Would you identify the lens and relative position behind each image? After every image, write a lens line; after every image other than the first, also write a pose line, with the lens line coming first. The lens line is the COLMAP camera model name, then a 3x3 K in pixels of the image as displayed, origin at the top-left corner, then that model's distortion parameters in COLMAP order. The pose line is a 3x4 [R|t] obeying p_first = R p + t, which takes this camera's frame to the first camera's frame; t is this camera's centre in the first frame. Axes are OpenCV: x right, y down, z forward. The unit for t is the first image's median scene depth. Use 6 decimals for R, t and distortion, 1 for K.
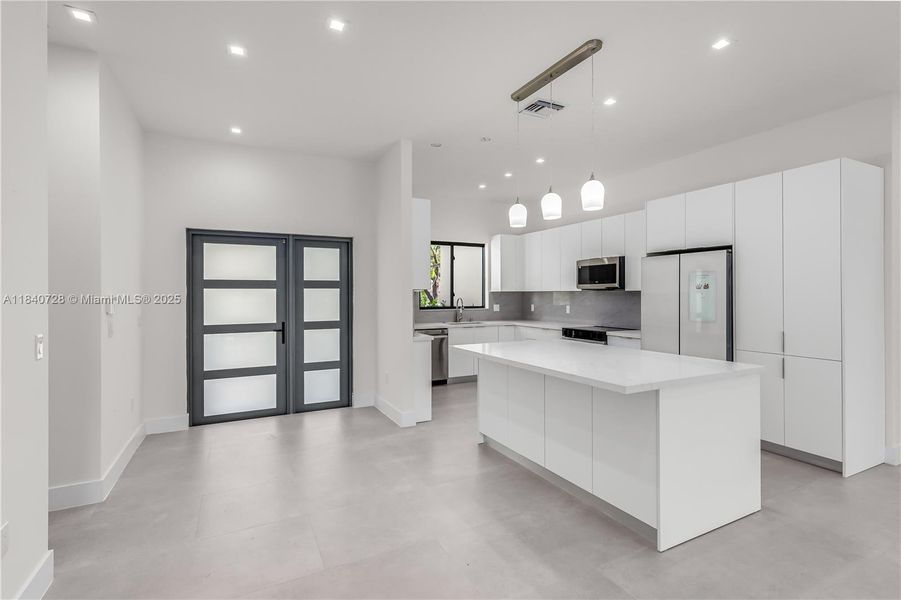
lens RADIAL K [[446.9, 0, 450.9], [0, 446.9, 293.6], [0, 0, 1]] dist [0.001875, 0.003159]
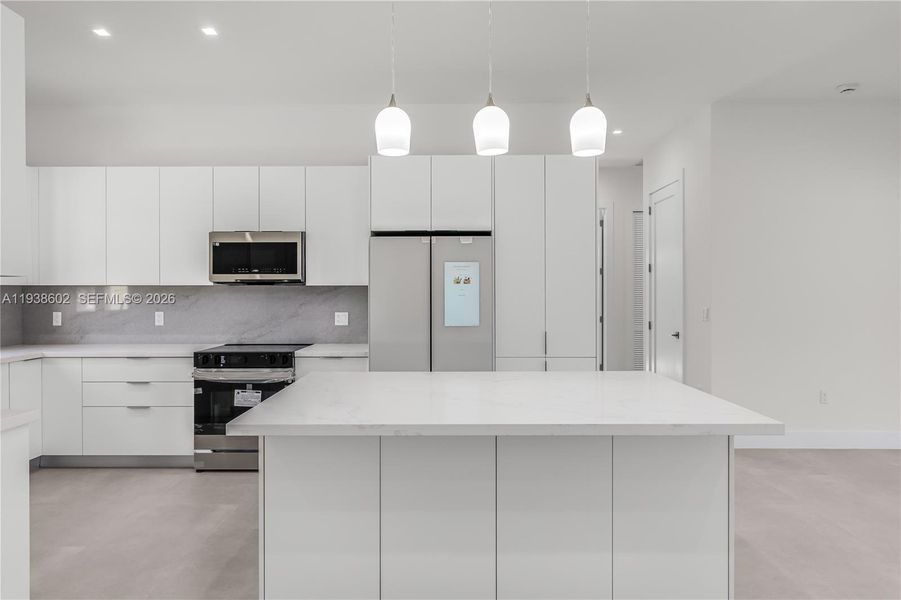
lens RADIAL K [[574.6, 0, 452.1], [0, 574.6, 291.9], [0, 0, 1]] dist [0.021531, 0.001060]
pose [[0.450067, 0.000118, 0.892995, -0.220722], [-0.000041, 1.000000, -0.000112, 0.002607], [-0.892995, 0.000014, 0.450067, 0.368027]]
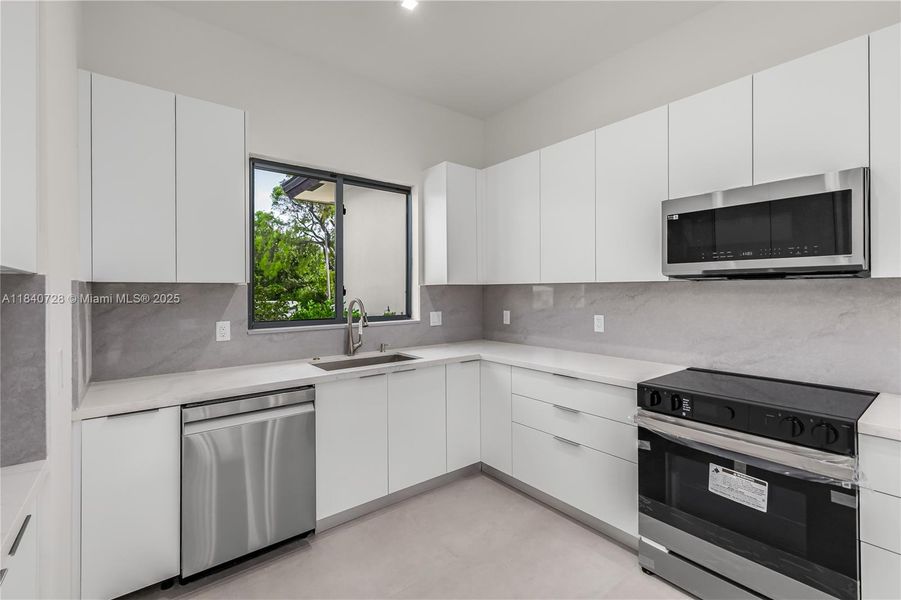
lens RADIAL K [[389.5, 0, 445.2], [0, 389.5, 290.8], [0, 0, 1]] dist [0.007841, -0.001245]
pose [[0.981932, -0.001671, 0.189224, 0.036519], [0.001653, 0.999999, 0.000253, 0.002153], [-0.189224, 0.000064, 0.981934, 0.665774]]
